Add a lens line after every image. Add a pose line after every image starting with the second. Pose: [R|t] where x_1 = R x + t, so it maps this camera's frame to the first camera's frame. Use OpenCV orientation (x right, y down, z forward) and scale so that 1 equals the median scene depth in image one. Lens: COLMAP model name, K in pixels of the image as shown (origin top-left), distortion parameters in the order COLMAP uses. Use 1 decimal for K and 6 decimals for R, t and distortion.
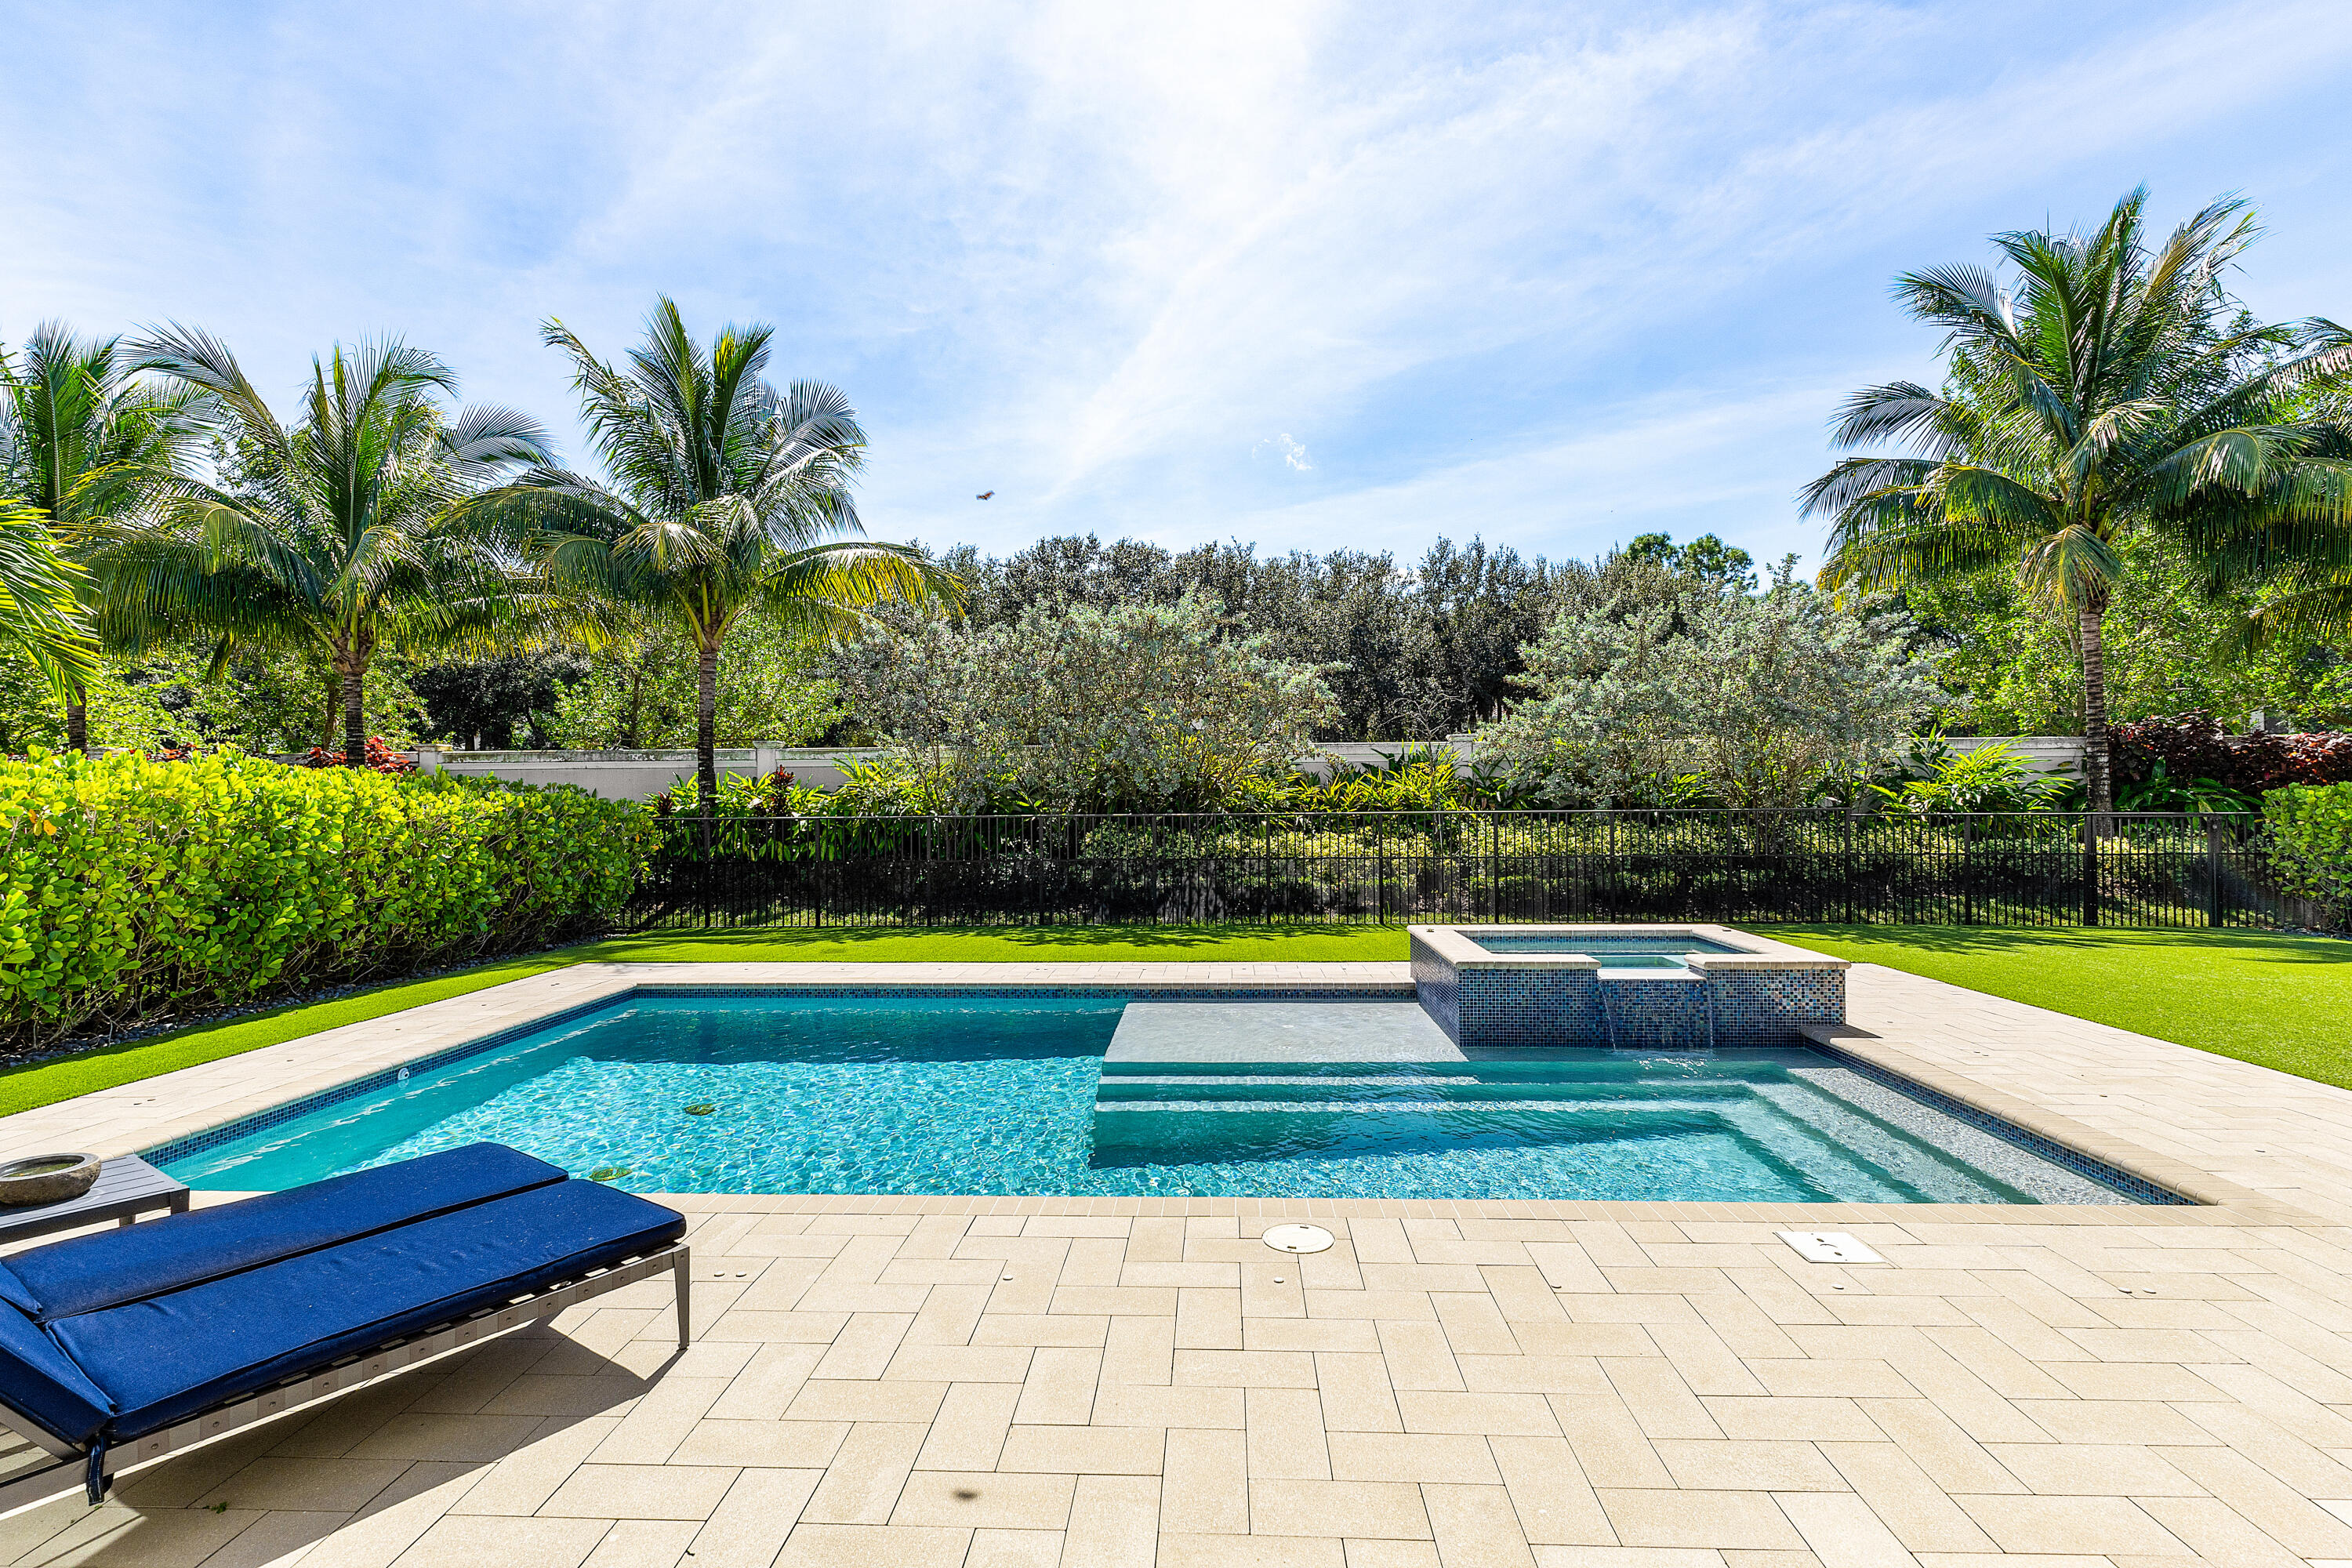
lens RADIAL K [[1115.4, 0, 1177.2], [0, 1115.4, 770.8], [0, 0, 1]] dist [0.000989, 0.000968]
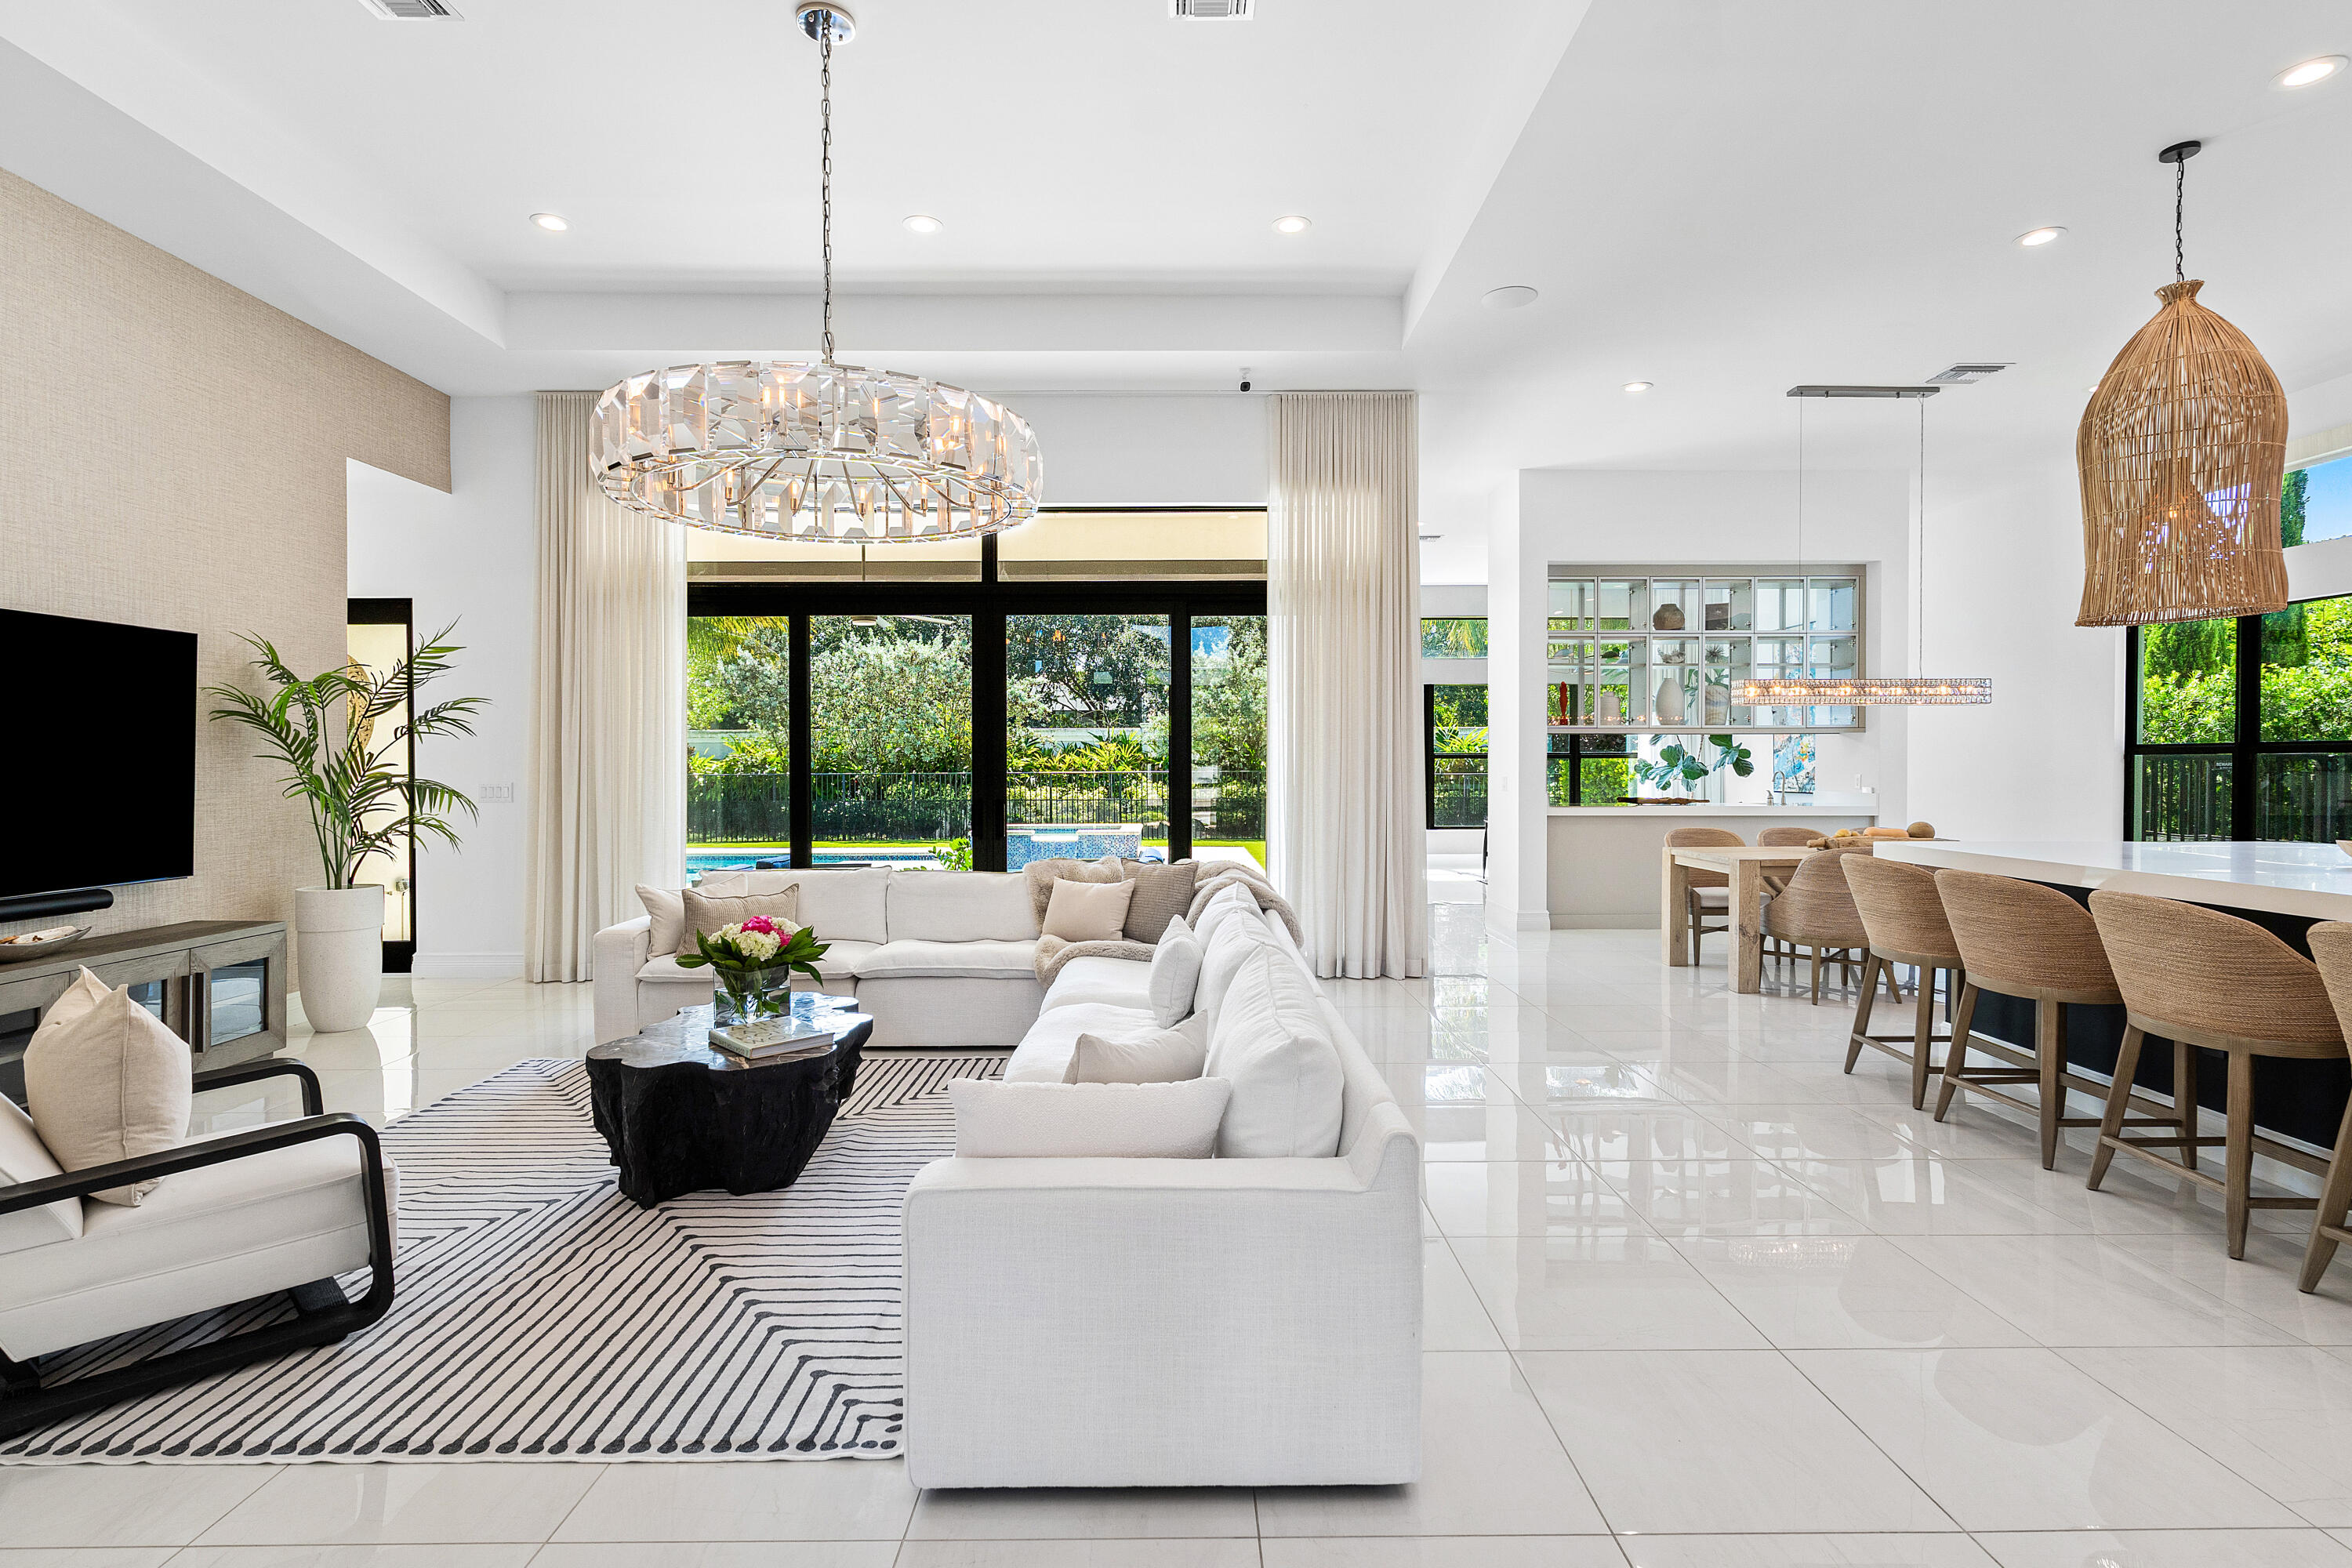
lens RADIAL K [[1165.5, 0, 1191.6], [0, 1165.5, 773.3], [0, 0, 1]] dist [-0.000715, 0.000052]
pose [[0.999262, 0.003032, 0.038291, 0.275530], [-0.003884, 0.999746, 0.022197, -0.000154], [-0.038214, -0.022329, 0.999020, -0.621917]]
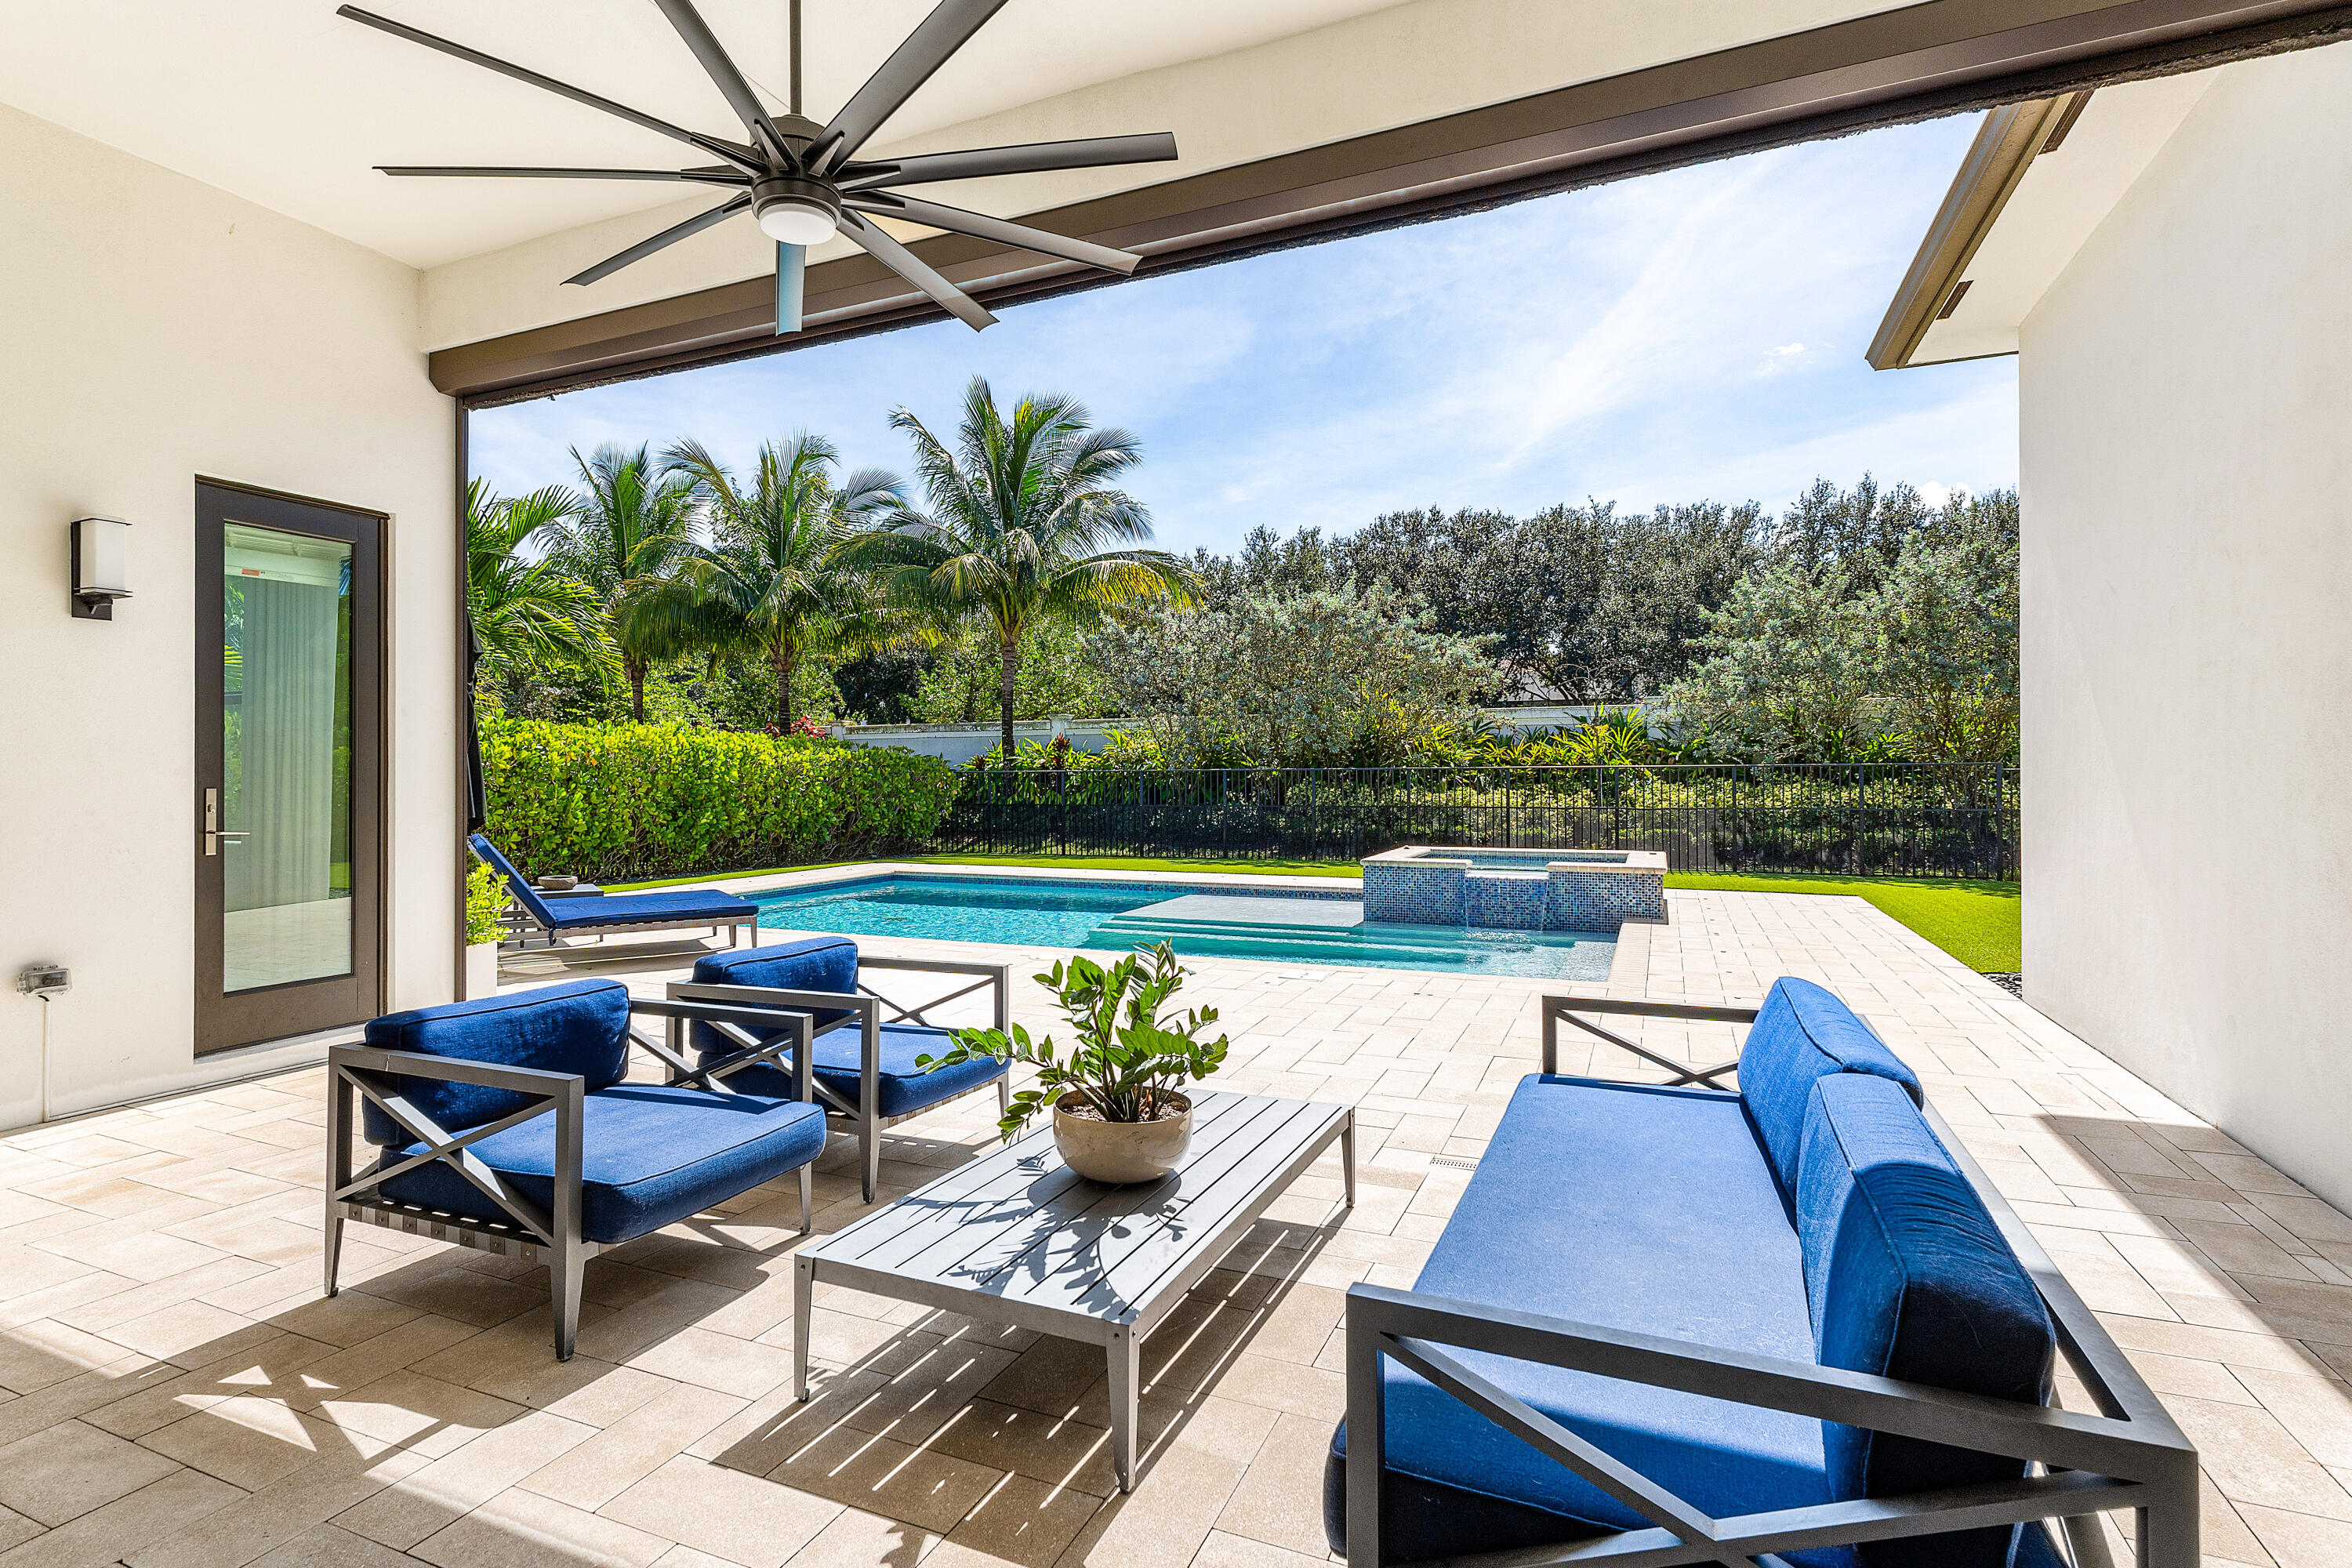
lens RADIAL K [[1162.7, 0, 1162.3], [0, 1162.7, 769.9], [0, 0, 1]] dist [-0.004592, -0.000161]
pose [[0.928083, 0.001999, -0.372367, 0.250845], [0.004698, 0.999843, 0.017079, 0.015754], [0.372343, -0.017600, 0.927928, -0.187493]]
